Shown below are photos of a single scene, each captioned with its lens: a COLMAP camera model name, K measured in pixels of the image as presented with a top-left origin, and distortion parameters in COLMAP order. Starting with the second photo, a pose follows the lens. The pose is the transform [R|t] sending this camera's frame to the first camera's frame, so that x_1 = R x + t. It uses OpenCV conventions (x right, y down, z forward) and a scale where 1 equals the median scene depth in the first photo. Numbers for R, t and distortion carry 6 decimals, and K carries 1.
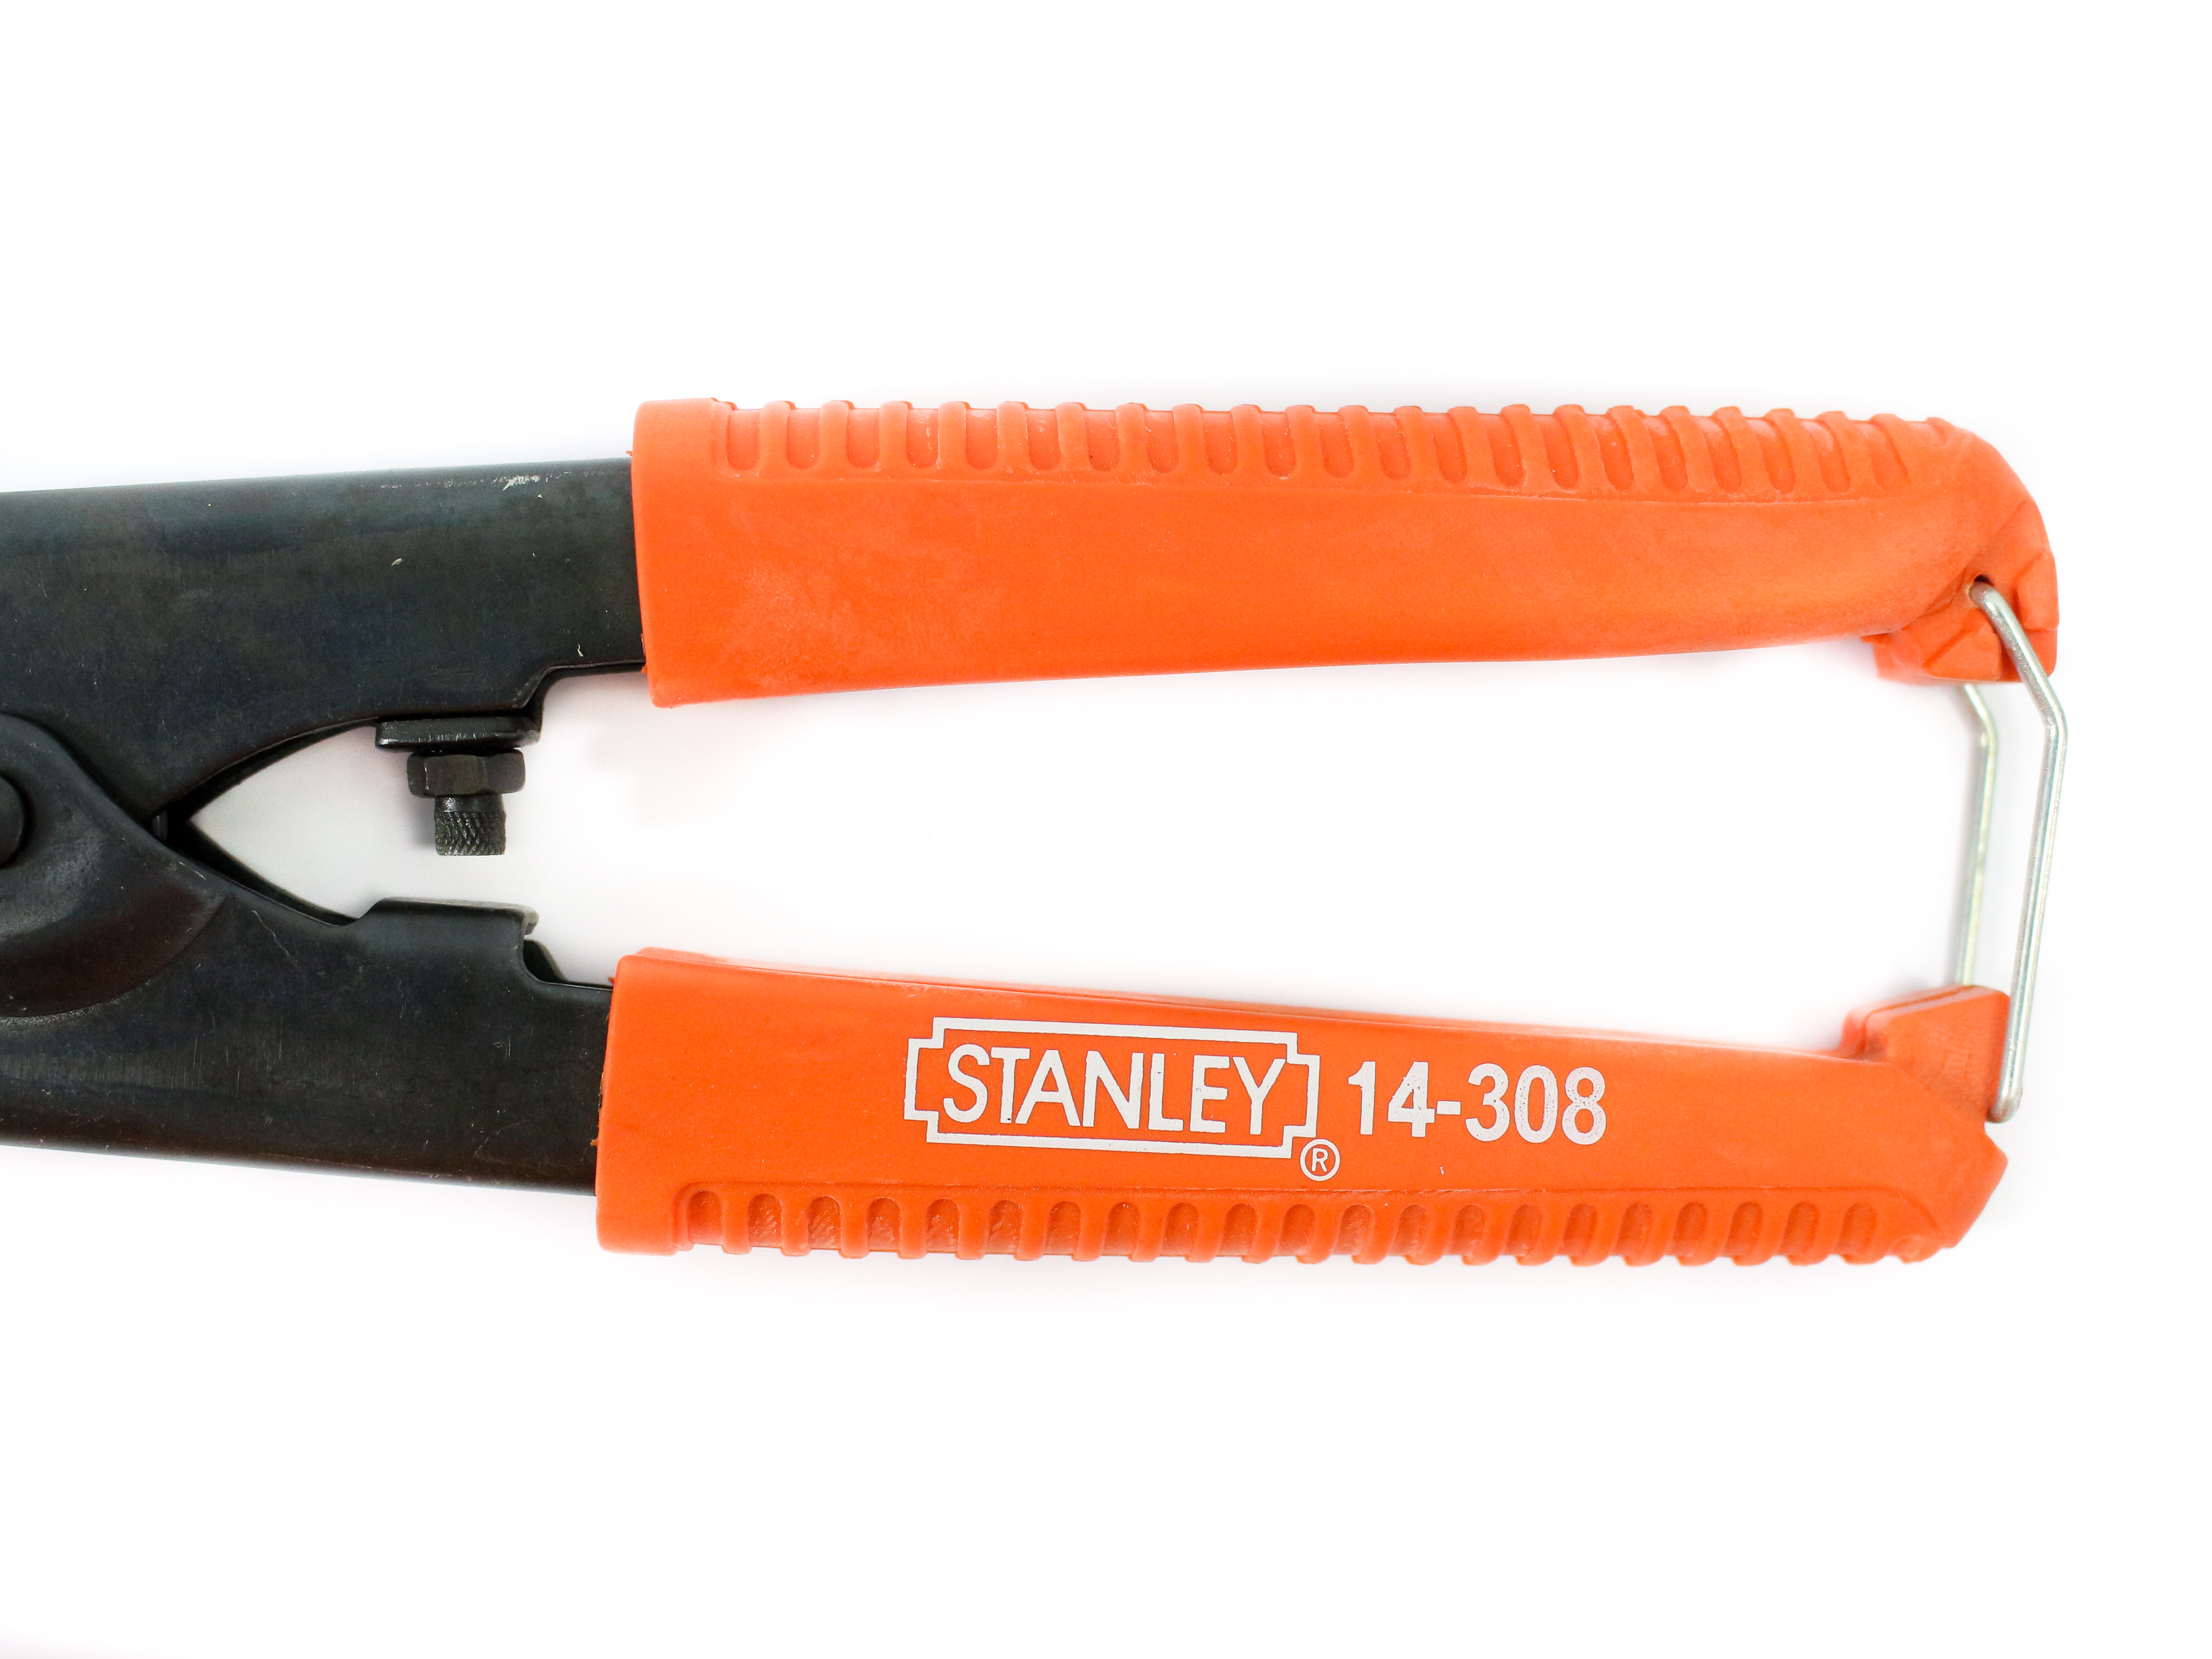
lens RADIAL K [[2372.9, 0, 1106.0], [0, 2372.9, 829.5], [0, 0, 1]] dist [-0.036314, -0.012696]
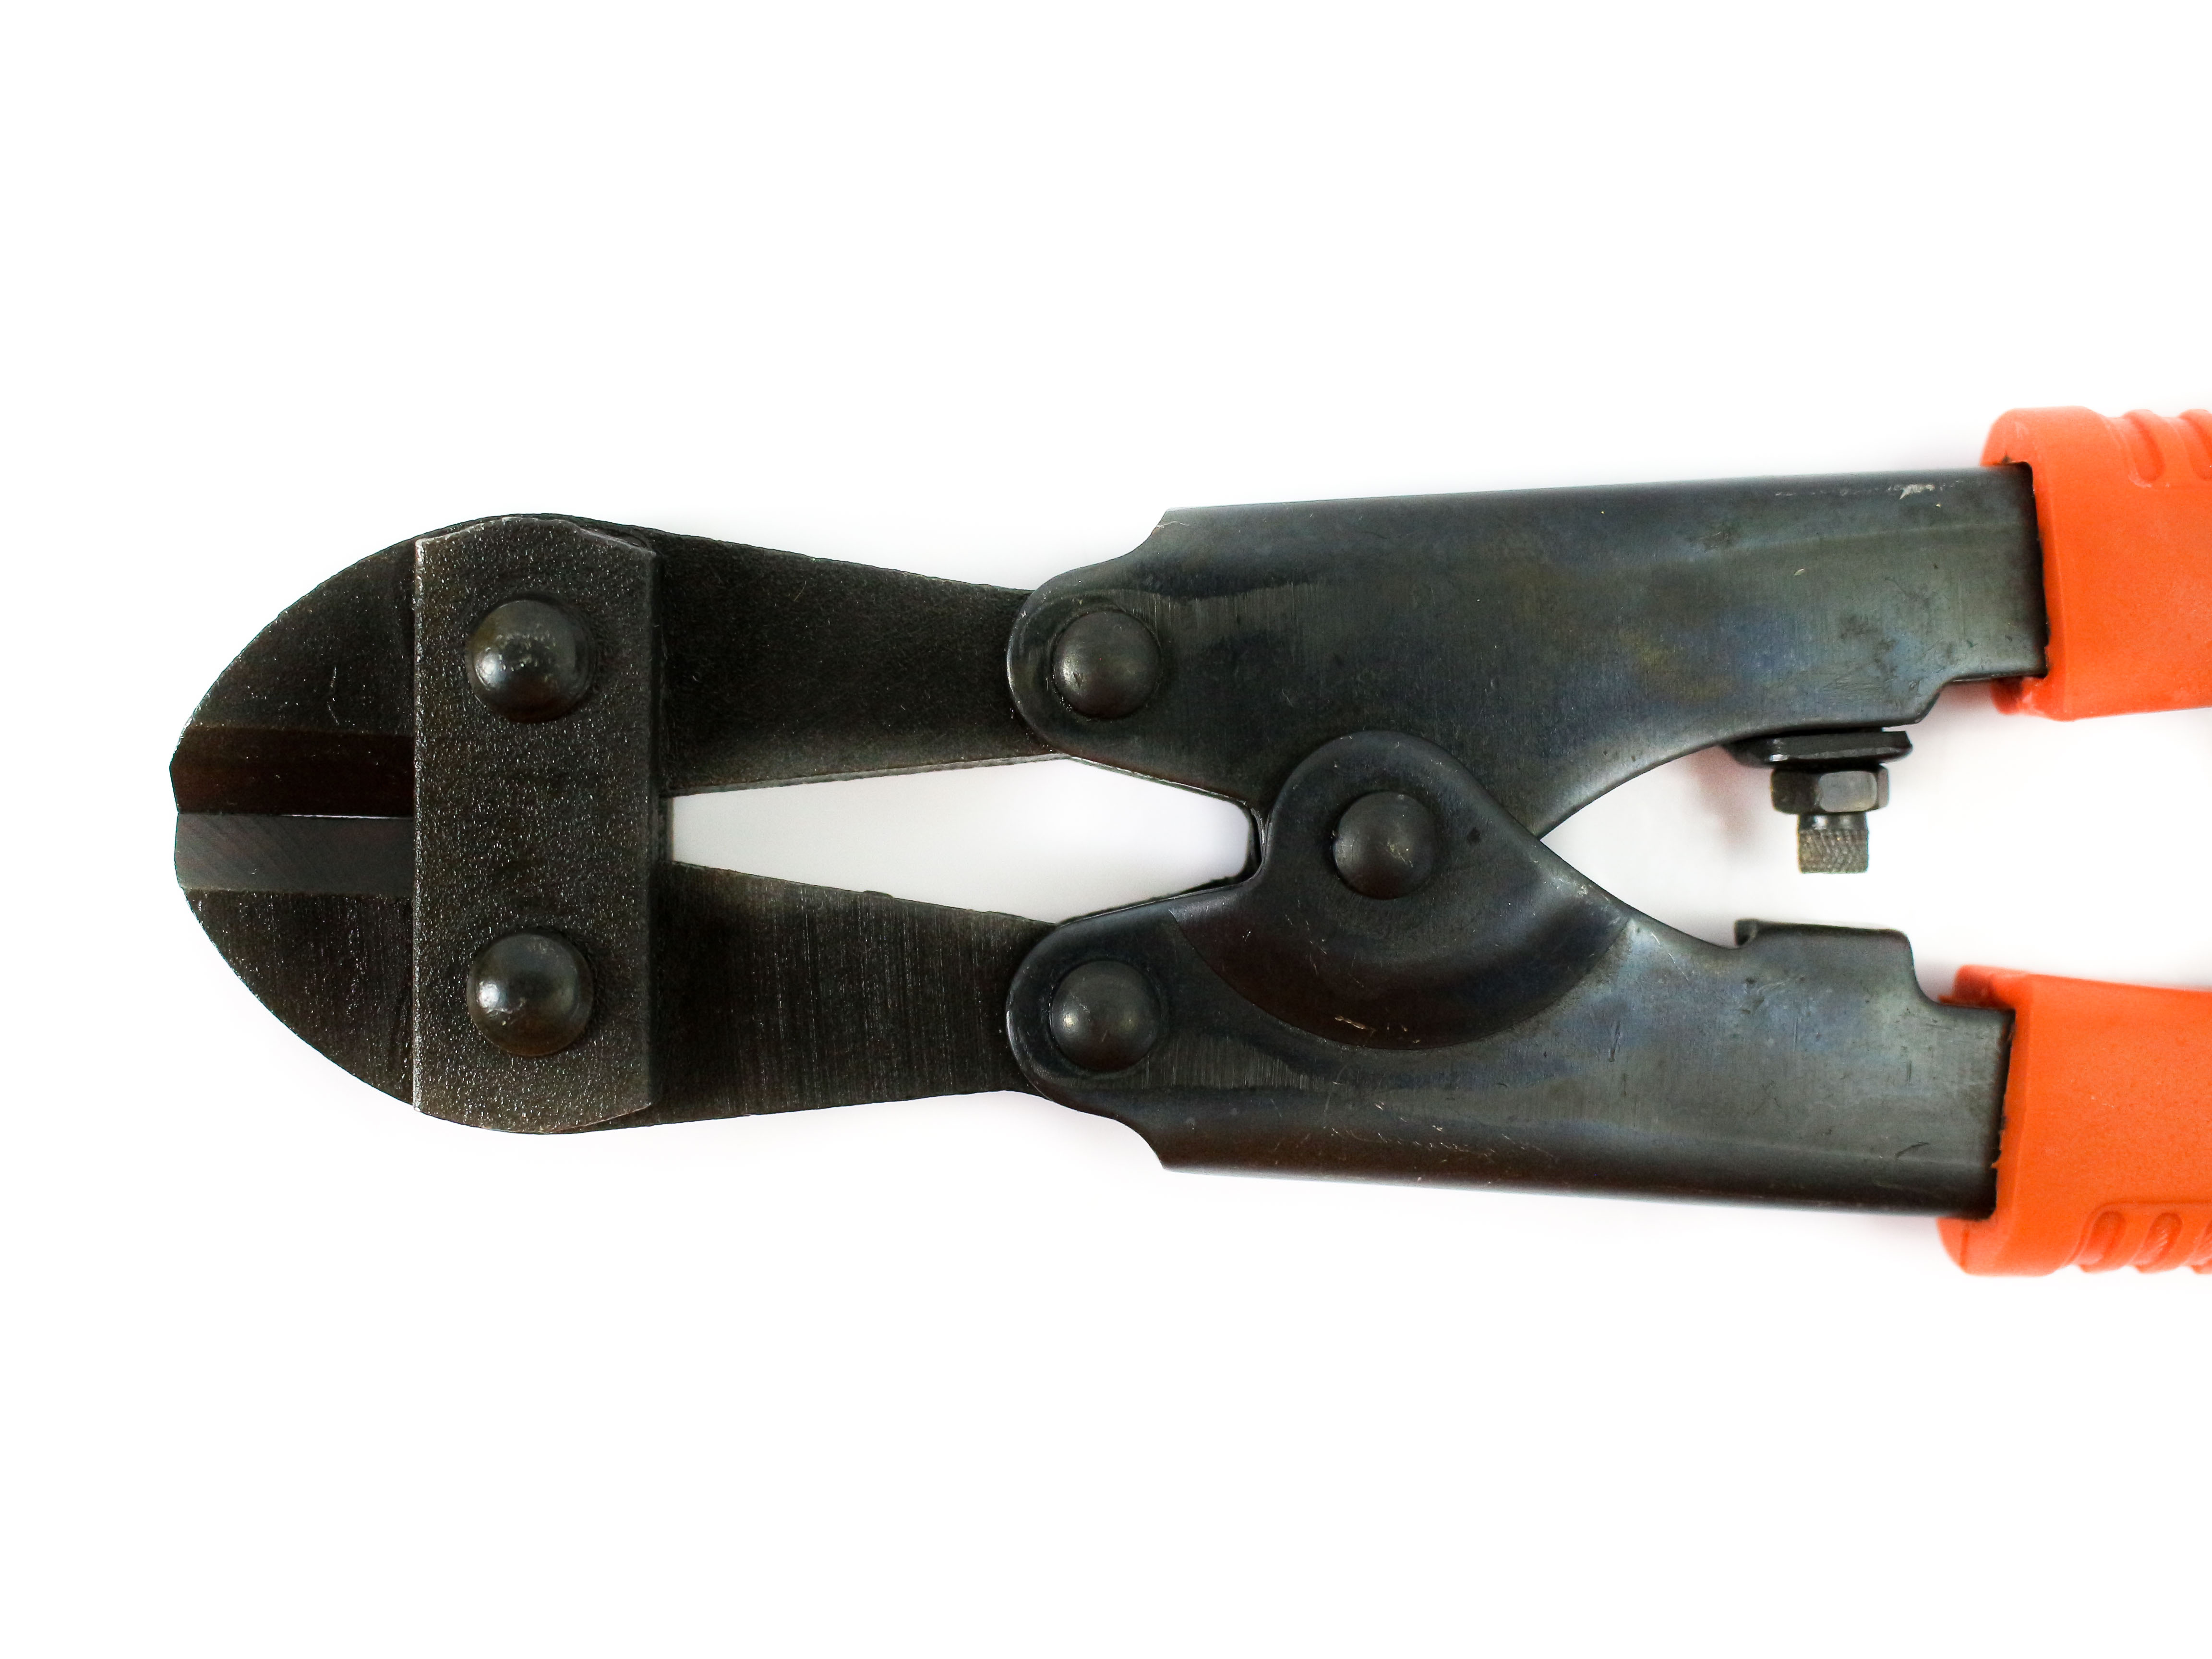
lens RADIAL K [[2372.9, 0, 1106.0], [0, 2372.9, 829.5], [0, 0, 1]] dist [-0.036314, -0.012696]
pose [[0.997456, -0.011169, 0.070401, -0.654599], [0.010749, 0.999922, 0.006339, -0.017085], [-0.070467, -0.005567, 0.997499, 0.052224]]
